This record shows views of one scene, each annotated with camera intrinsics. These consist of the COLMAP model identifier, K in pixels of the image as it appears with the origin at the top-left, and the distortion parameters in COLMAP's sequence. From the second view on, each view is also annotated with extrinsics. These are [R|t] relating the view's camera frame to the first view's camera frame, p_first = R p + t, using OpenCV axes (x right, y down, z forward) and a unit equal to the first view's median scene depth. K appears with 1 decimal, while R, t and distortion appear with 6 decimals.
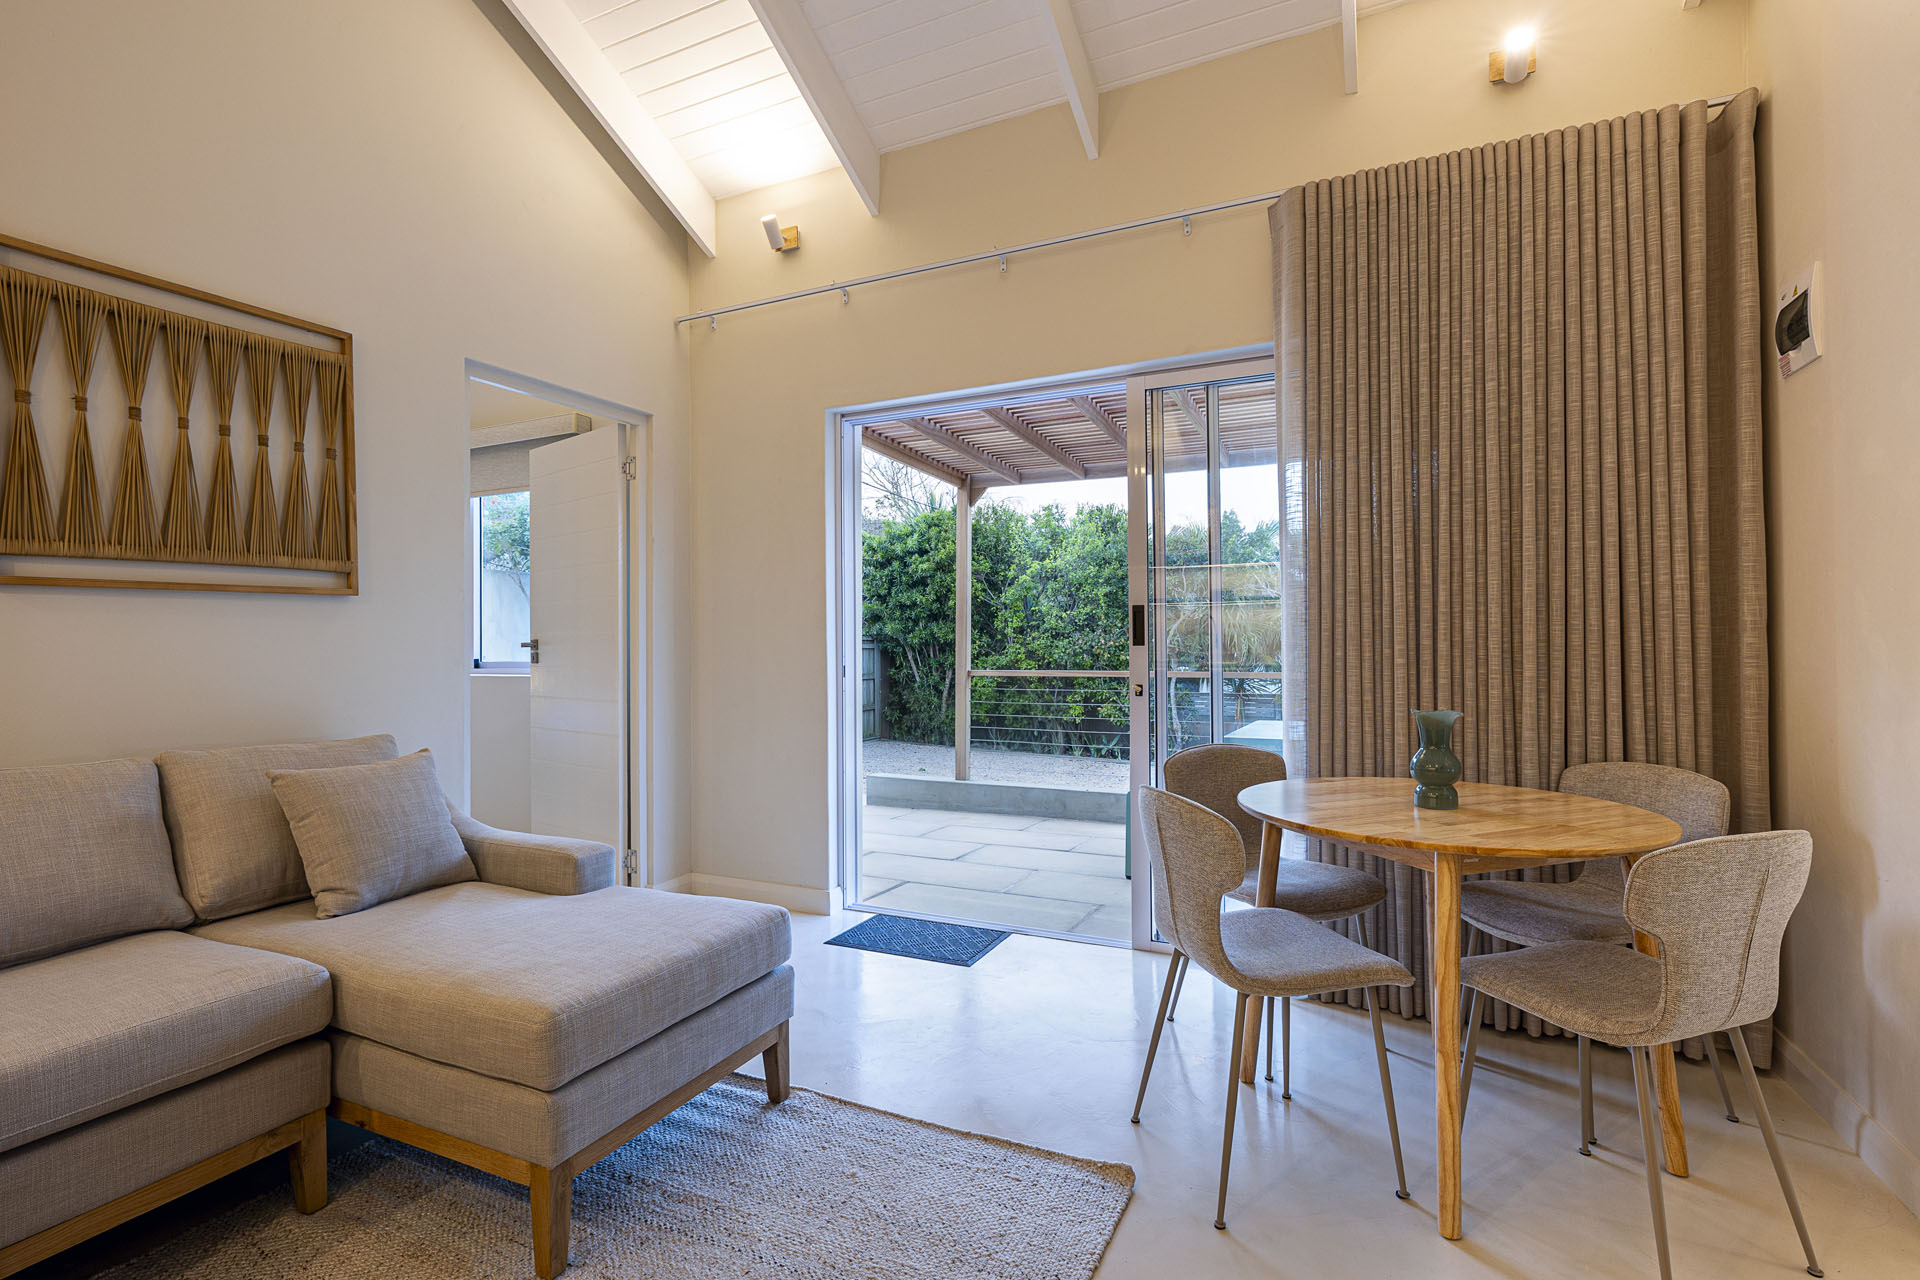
lens RADIAL K [[883.9, 0, 953.9], [0, 883.9, 632.3], [0, 0, 1]] dist [-0.004236, 0.001389]
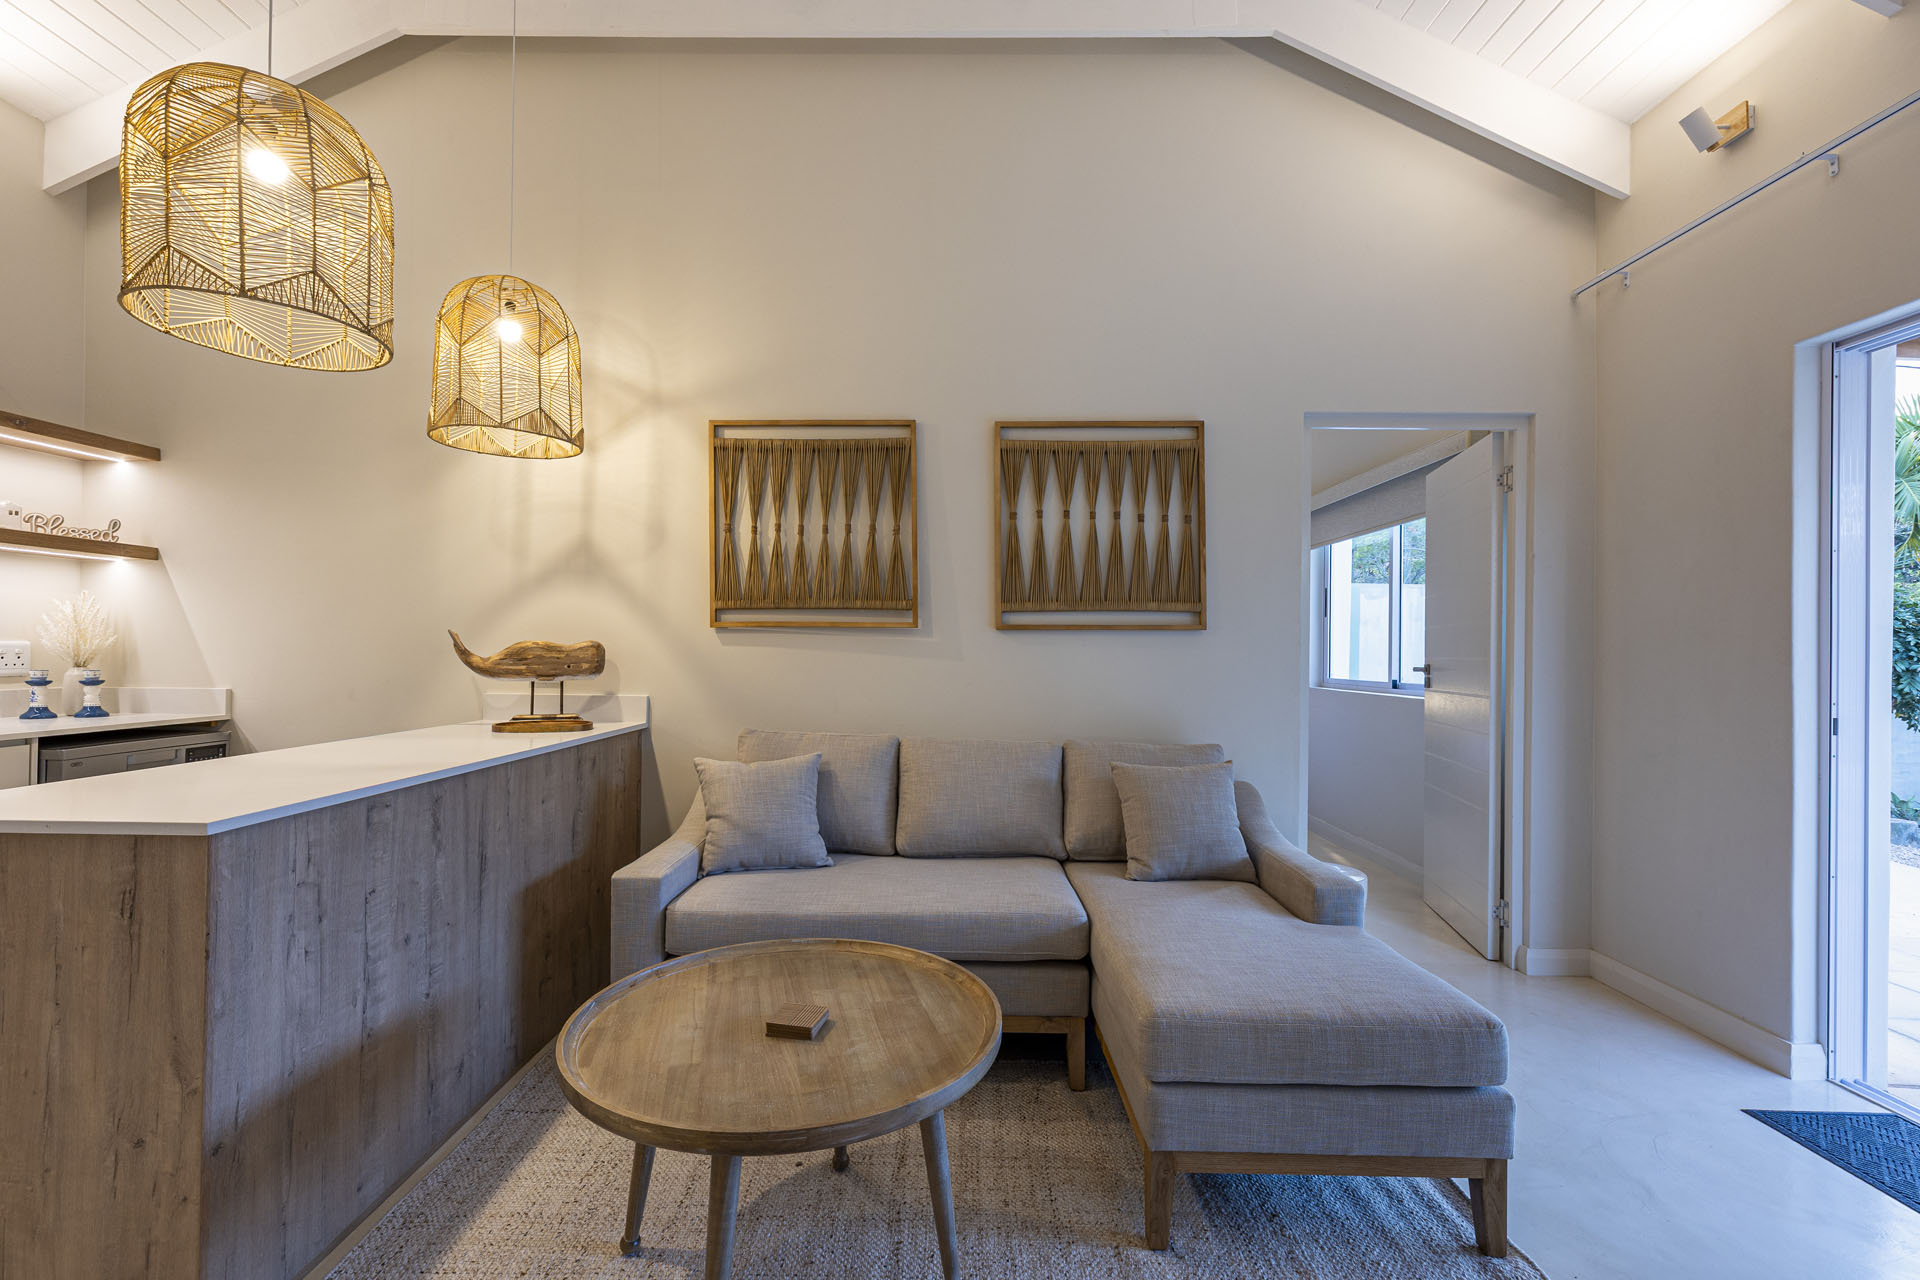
lens RADIAL K [[818.0, 0, 950.1], [0, 818.0, 646.5], [0, 0, 1]] dist [0.000979, 0.000460]
pose [[0.423167, 0.007977, -0.906017, 0.227638], [-0.005058, 0.999966, 0.006442, -0.025171], [0.906038, 0.001856, 0.423193, 0.193882]]
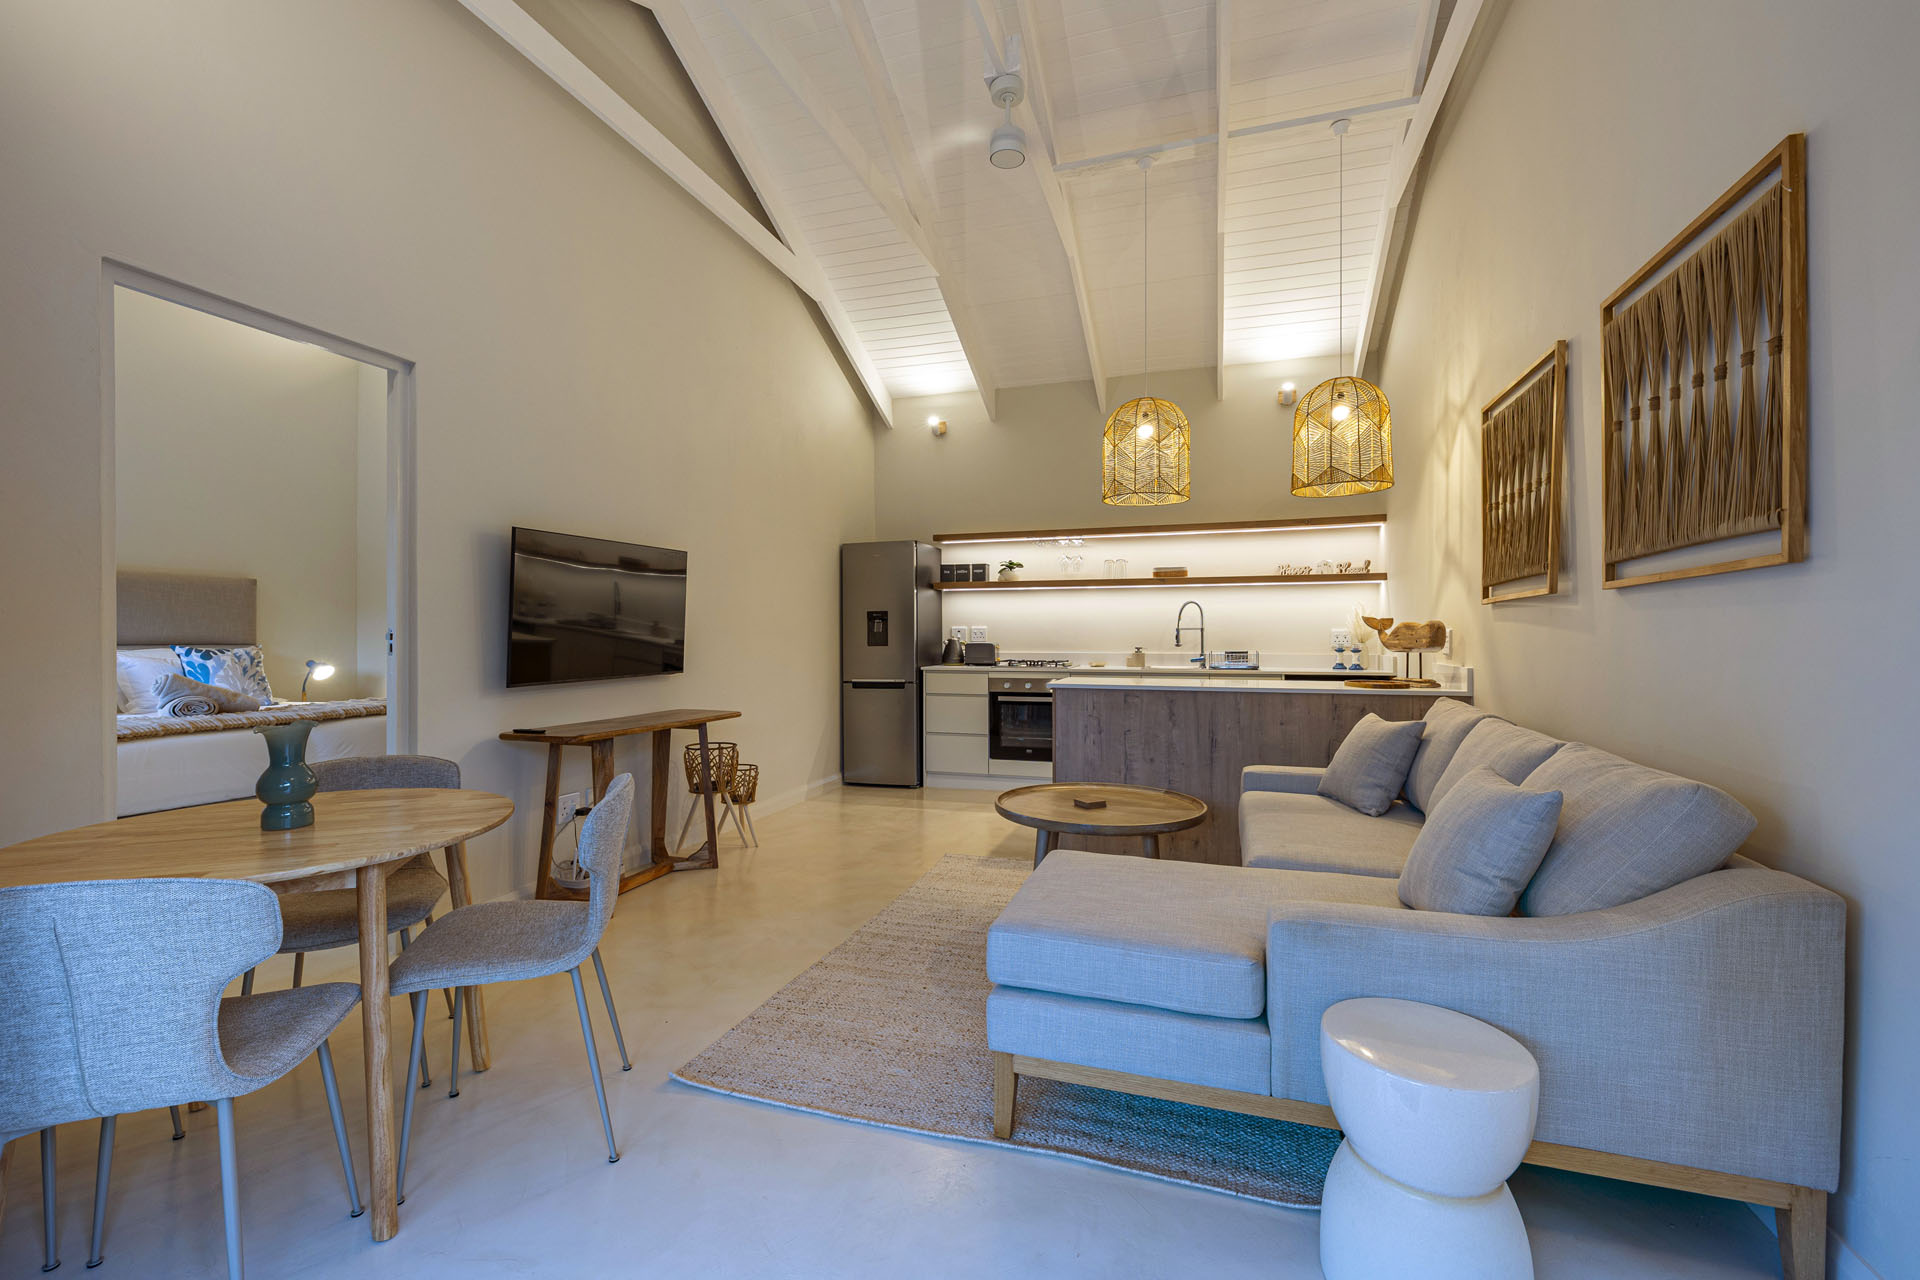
lens RADIAL K [[800.9, 0, 960.0], [0, 800.9, 640.0], [0, 0, 1]] dist [0.000689, 0.000091]
pose [[-0.992273, 0.009363, -0.123717, -0.057139], [0.009501, 0.999955, -0.000526, 0.002845], [0.123707, -0.001697, -0.992317, 1.540250]]
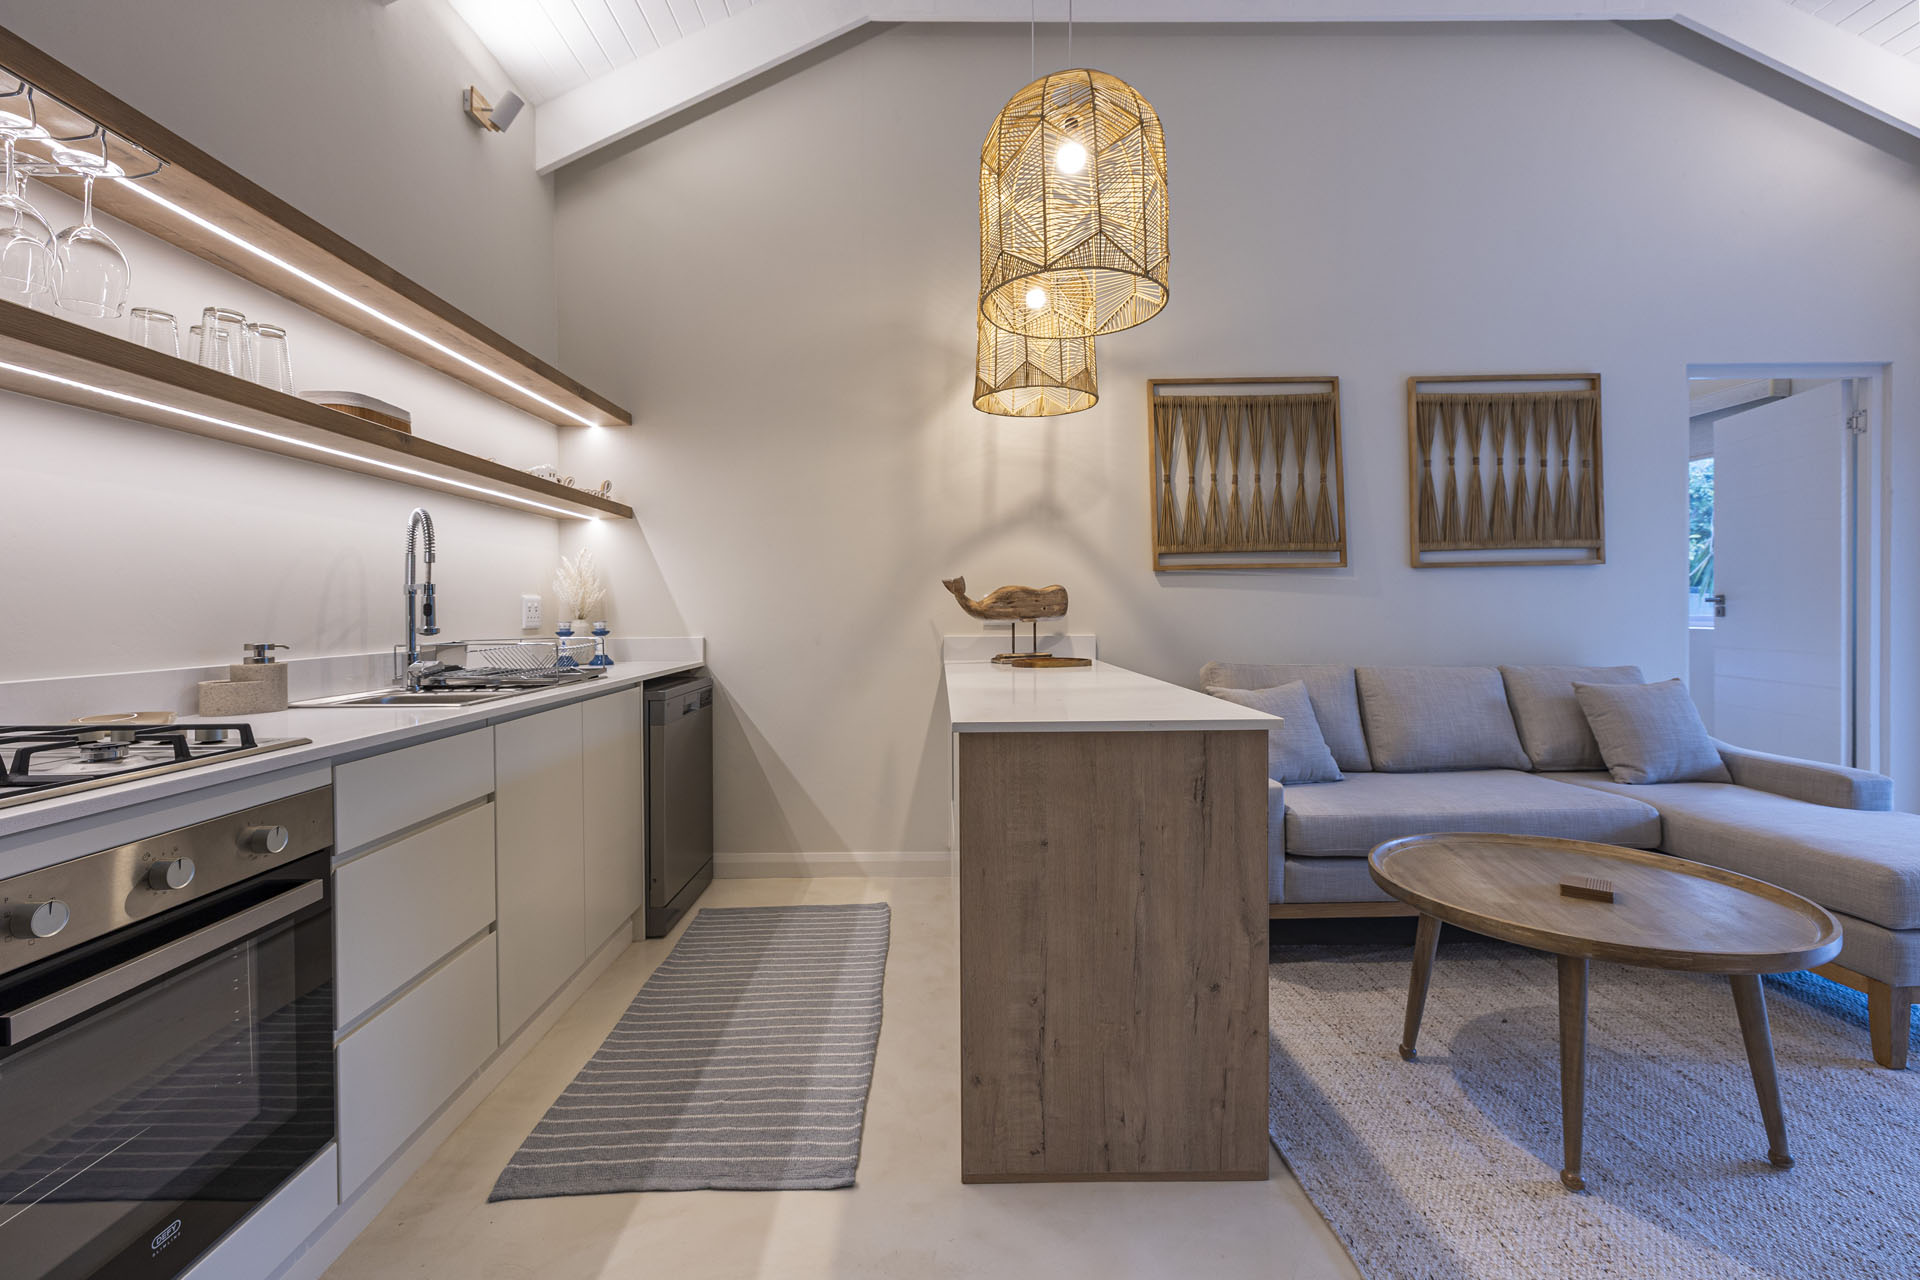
lens RADIAL K [[815.0, 0, 956.2], [0, 815.0, 616.0], [0, 0, 1]] dist [0.002958, 0.000561]
pose [[0.449455, 0.011559, -0.893228, 0.006459], [0.015978, 0.999652, 0.020976, -0.003621], [0.893160, -0.023700, 0.449114, -0.496094]]
